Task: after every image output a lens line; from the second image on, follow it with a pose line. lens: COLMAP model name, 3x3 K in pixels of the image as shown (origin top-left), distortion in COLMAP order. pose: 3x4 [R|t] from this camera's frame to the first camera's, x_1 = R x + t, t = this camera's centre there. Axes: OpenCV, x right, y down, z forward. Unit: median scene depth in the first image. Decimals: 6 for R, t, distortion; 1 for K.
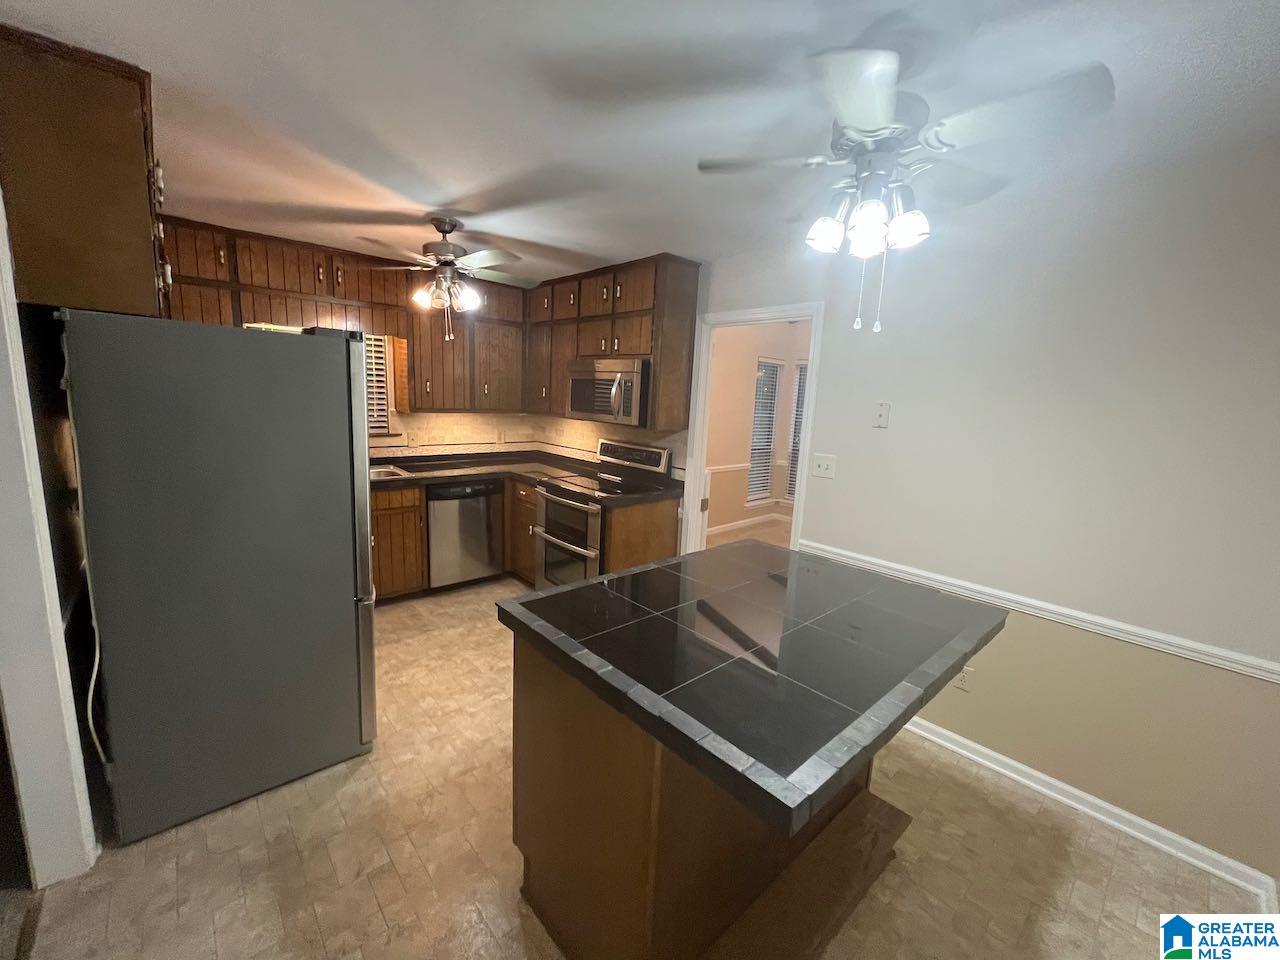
lens RADIAL K [[509.8, 0, 640.0], [0, 509.8, 480.0], [0, 0, 1]] dist [0.000801, 0.000086]
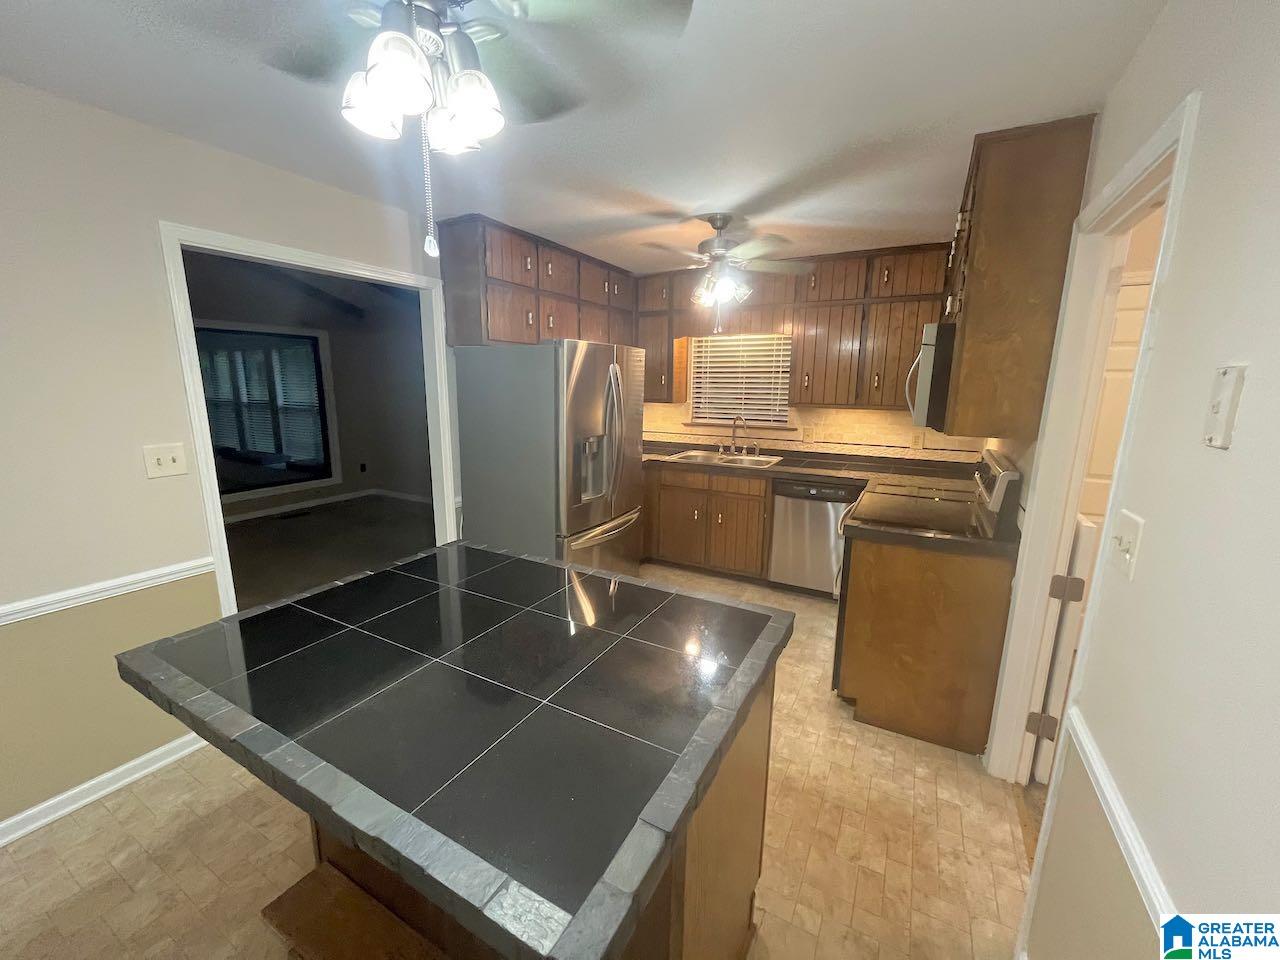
lens RADIAL K [[518.1, 0, 640.0], [0, 518.1, 480.0], [0, 0, 1]] dist [-0.019189, 0.000050]
pose [[0.326801, 0.139495, -0.934742, 0.431344], [-0.151877, 0.983944, 0.093739, -0.040529], [0.932810, 0.111331, 0.342740, 0.386294]]
